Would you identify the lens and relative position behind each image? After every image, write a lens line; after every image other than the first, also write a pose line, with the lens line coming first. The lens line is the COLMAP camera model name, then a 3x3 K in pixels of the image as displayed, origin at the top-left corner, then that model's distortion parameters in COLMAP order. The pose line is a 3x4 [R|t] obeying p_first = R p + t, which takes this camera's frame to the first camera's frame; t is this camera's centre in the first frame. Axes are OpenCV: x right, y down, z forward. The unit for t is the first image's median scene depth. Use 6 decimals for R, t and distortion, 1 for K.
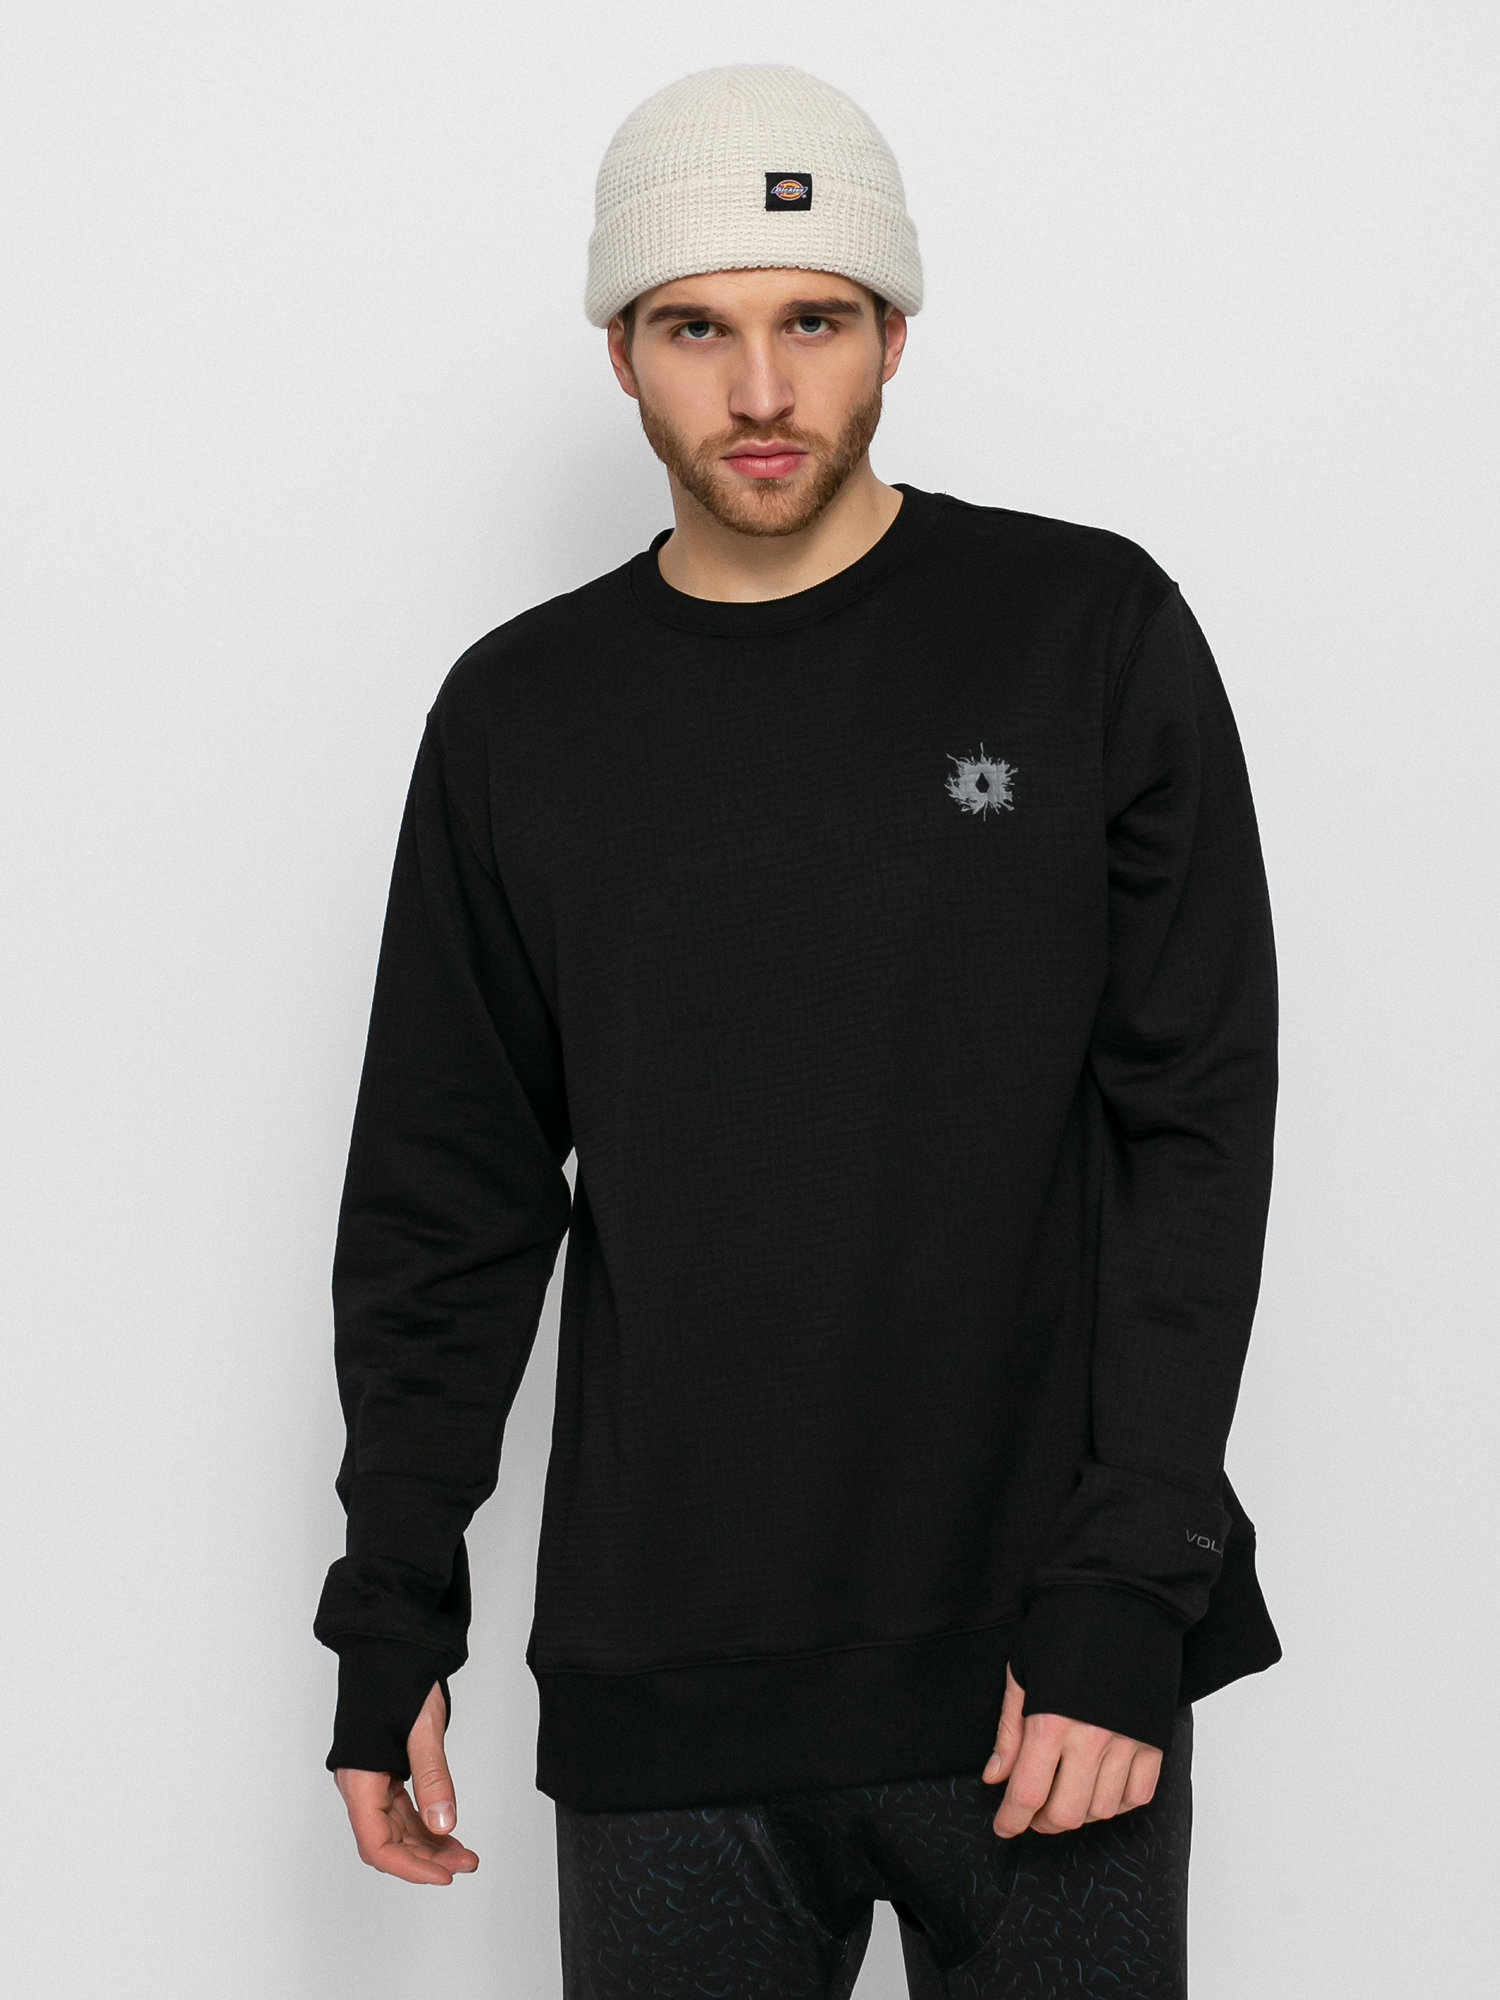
lens RADIAL K [[2817.2, 0, 749.6], [0, 2817.2, 990.4], [0, 0, 1]] dist [-0.010728, 0.000000]
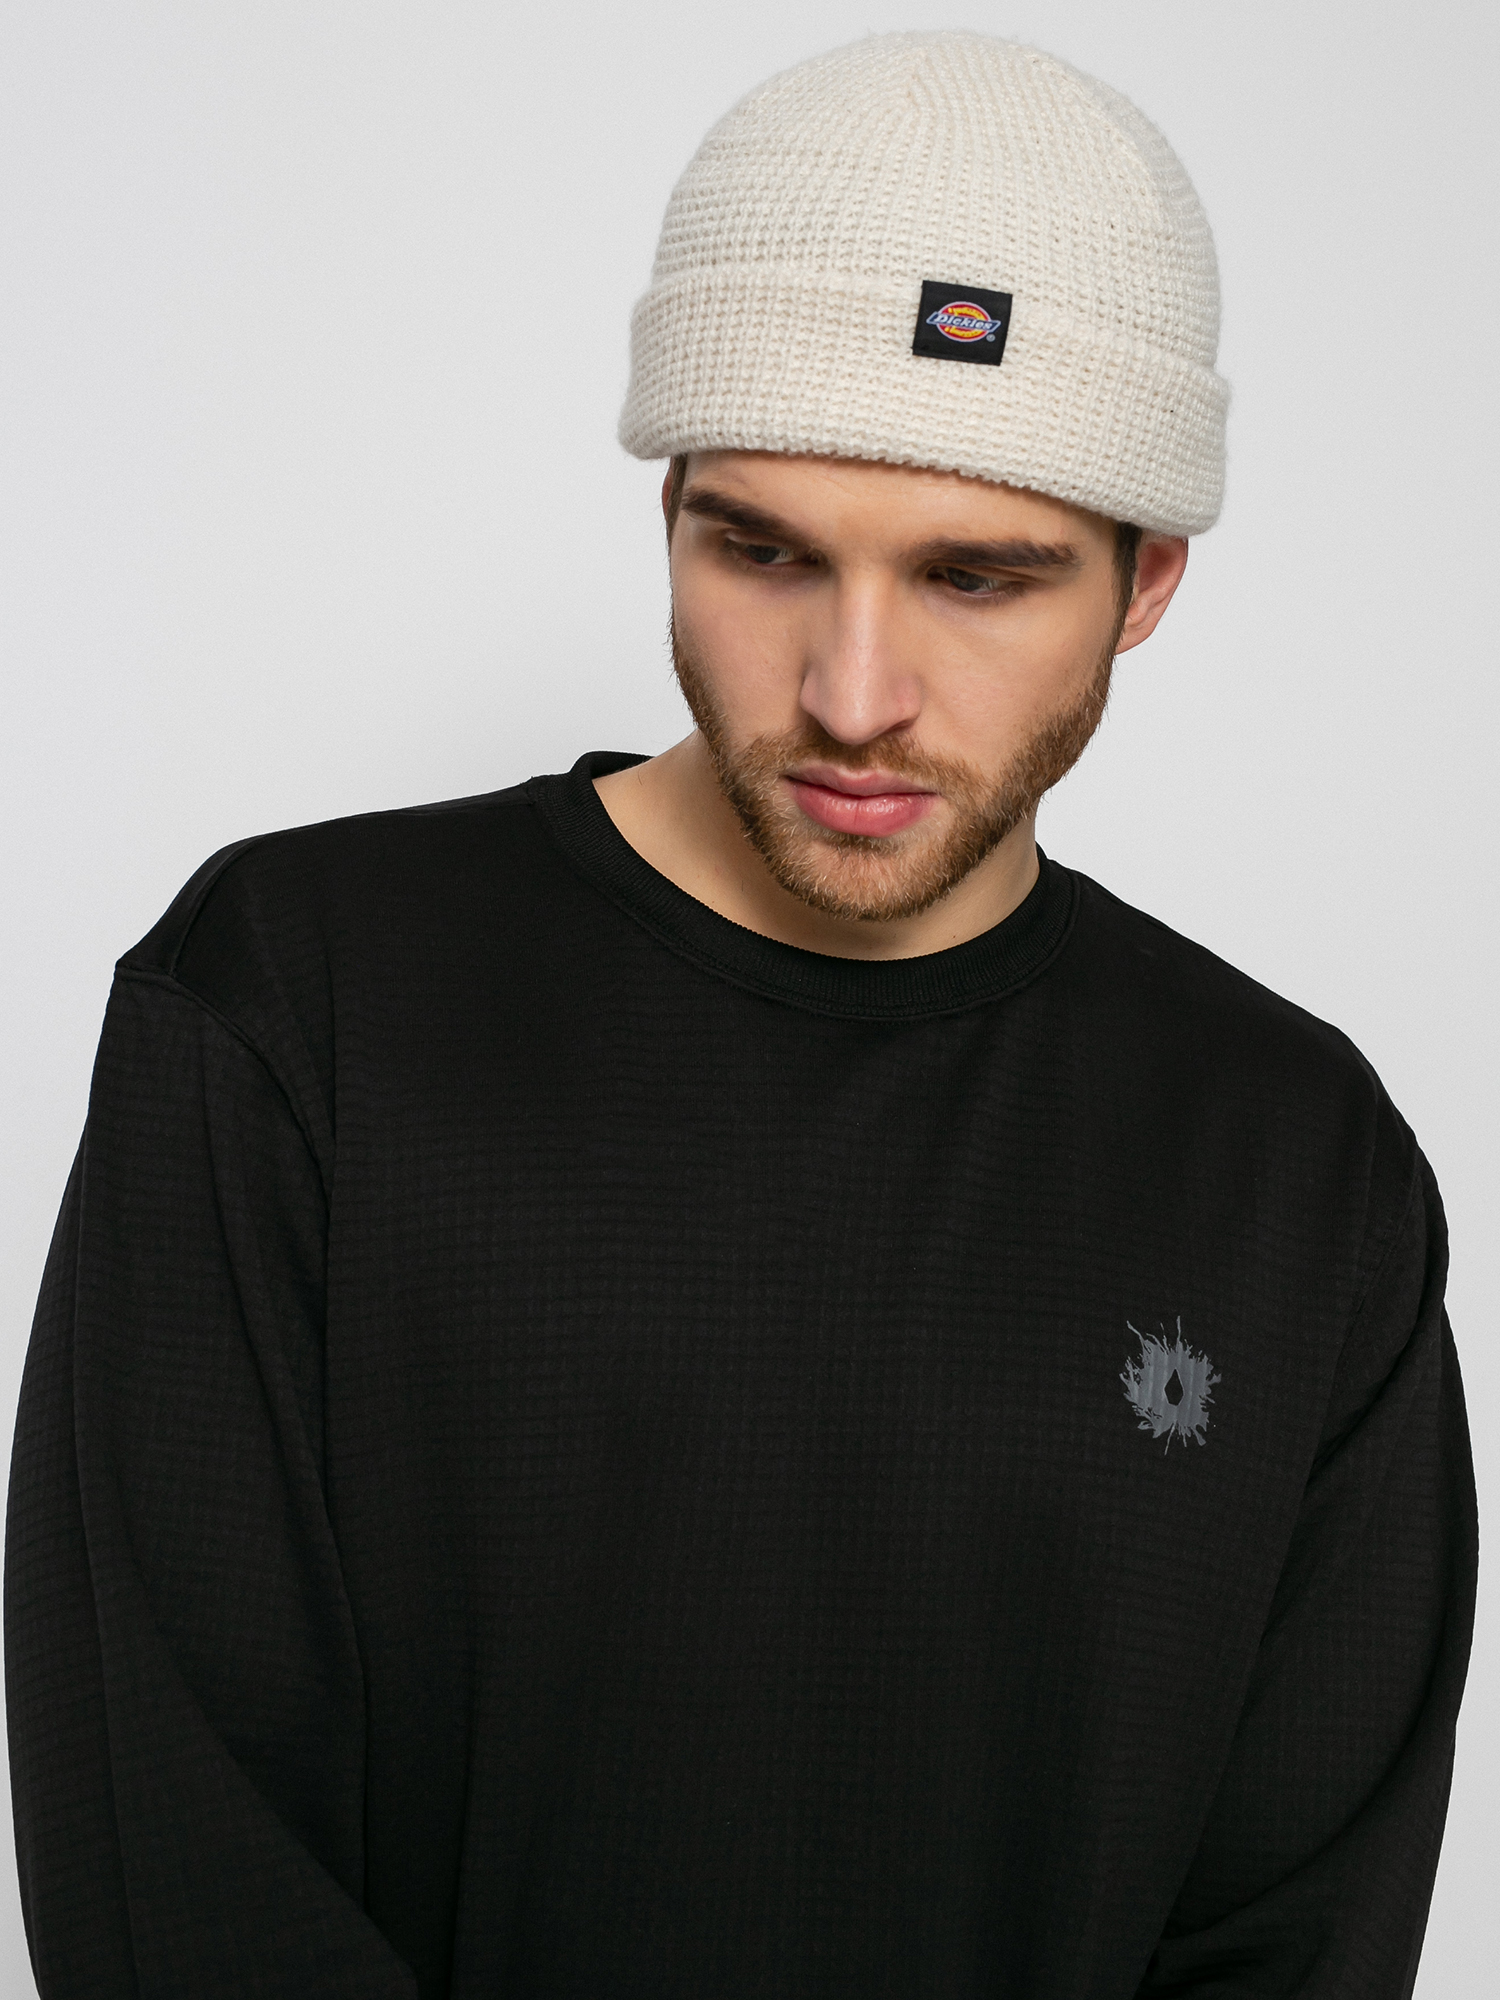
lens RADIAL K [[2817.2, 0, 749.8], [0, 2817.2, 1013.5], [0, 0, 1]] dist [-0.010728, 0.000000]
pose [[0.976955, 0.180647, -0.113687, 0.054541], [-0.171385, 0.981387, 0.086635, -0.192295], [0.127222, -0.065154, 0.989732, 0.468529]]
